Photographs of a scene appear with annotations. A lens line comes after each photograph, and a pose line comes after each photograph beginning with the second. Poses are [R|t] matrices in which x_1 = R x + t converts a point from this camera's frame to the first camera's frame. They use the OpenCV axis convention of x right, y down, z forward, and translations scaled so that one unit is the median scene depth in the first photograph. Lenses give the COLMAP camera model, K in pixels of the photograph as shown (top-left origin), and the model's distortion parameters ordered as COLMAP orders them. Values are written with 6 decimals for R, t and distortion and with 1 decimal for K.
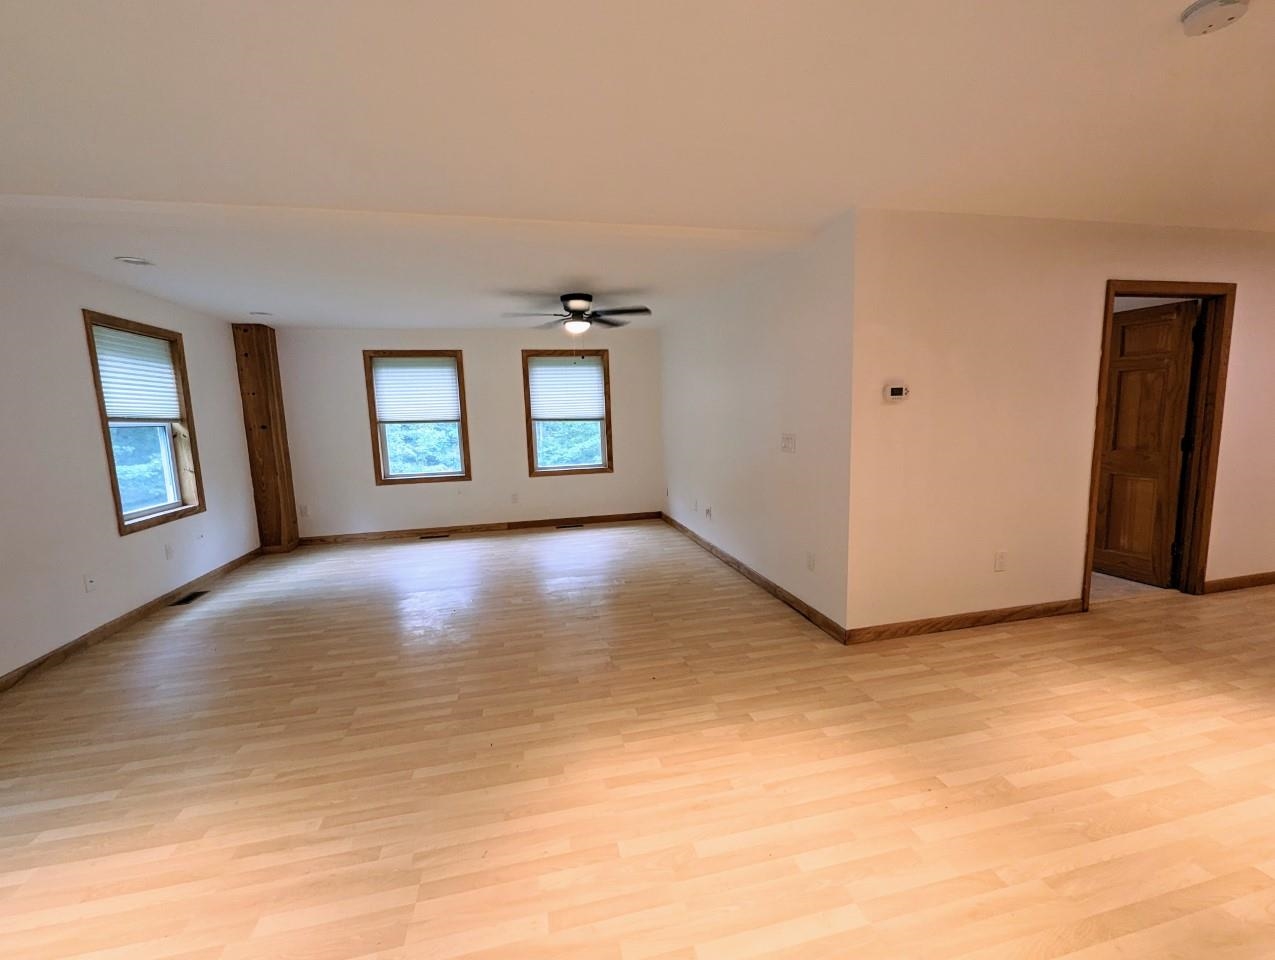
lens RADIAL K [[531.5, 0, 639.4], [0, 531.5, 485.3], [0, 0, 1]] dist [0.001045, 0.000594]
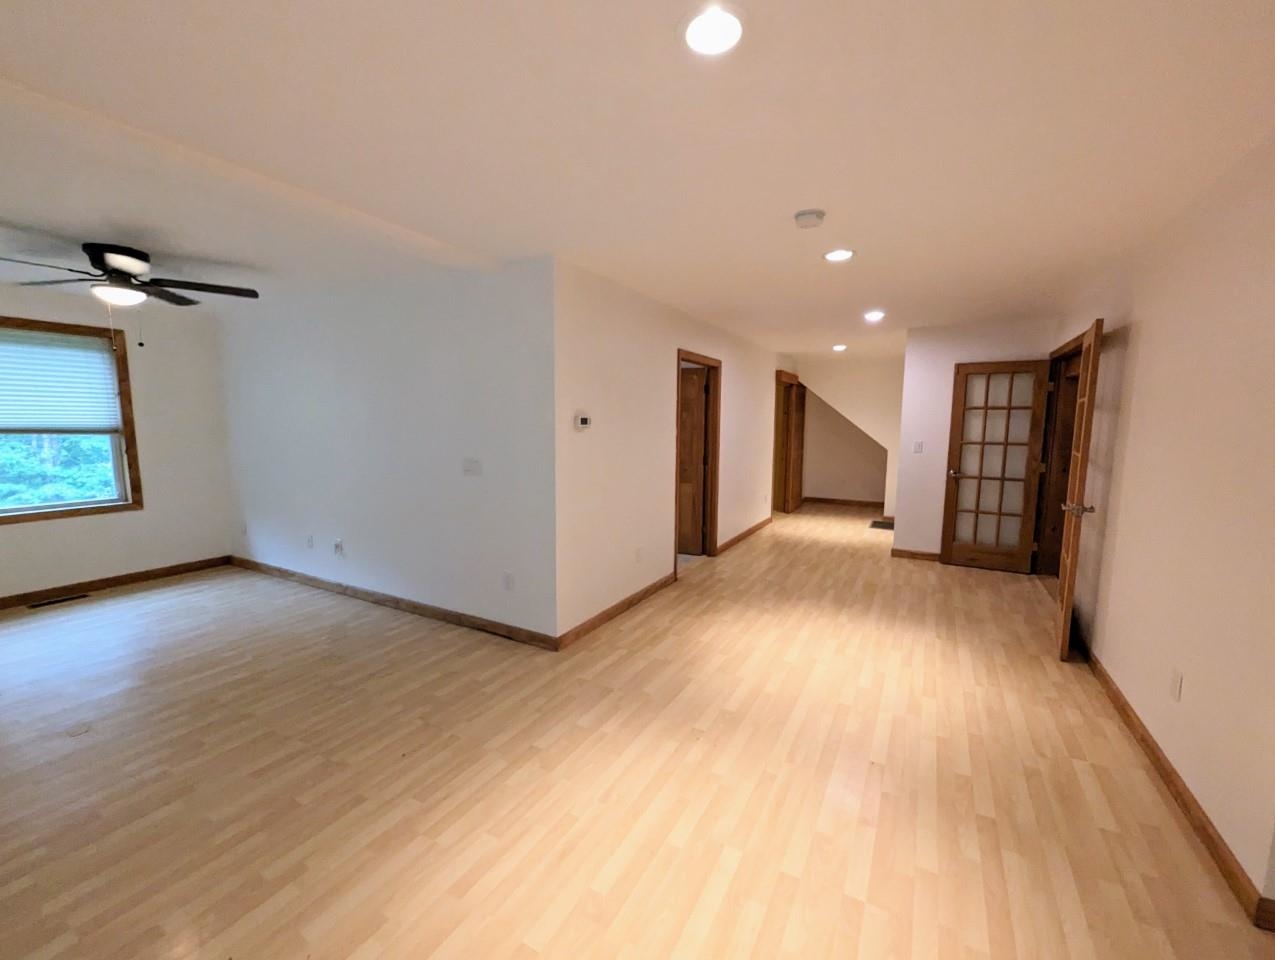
lens RADIAL K [[531.5, 0, 639.4], [0, 531.5, 485.3], [0, 0, 1]] dist [0.001045, 0.000594]
pose [[0.667811, -0.051520, 0.742546, -0.285218], [0.069150, 0.997582, 0.007025, -0.034038], [-0.741112, 0.046655, 0.669758, 0.132480]]
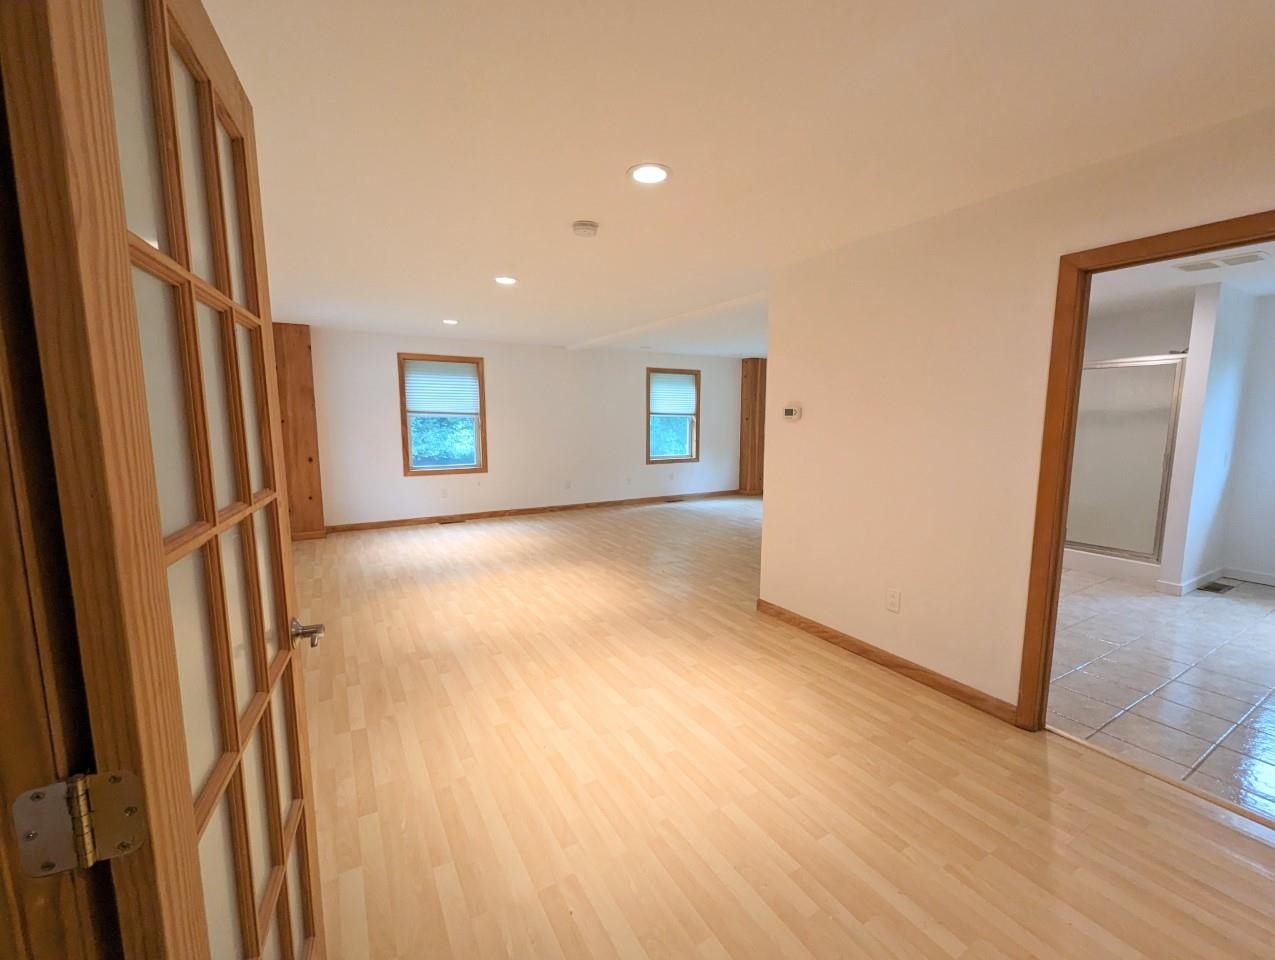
lens RADIAL K [[531.5, 0, 639.4], [0, 531.5, 485.3], [0, 0, 1]] dist [0.001045, 0.000594]
pose [[0.298688, 0.155471, -0.941602, 1.440130], [-0.134750, 0.983627, 0.119665, -0.105271], [0.944790, 0.091138, 0.314747, 0.302215]]
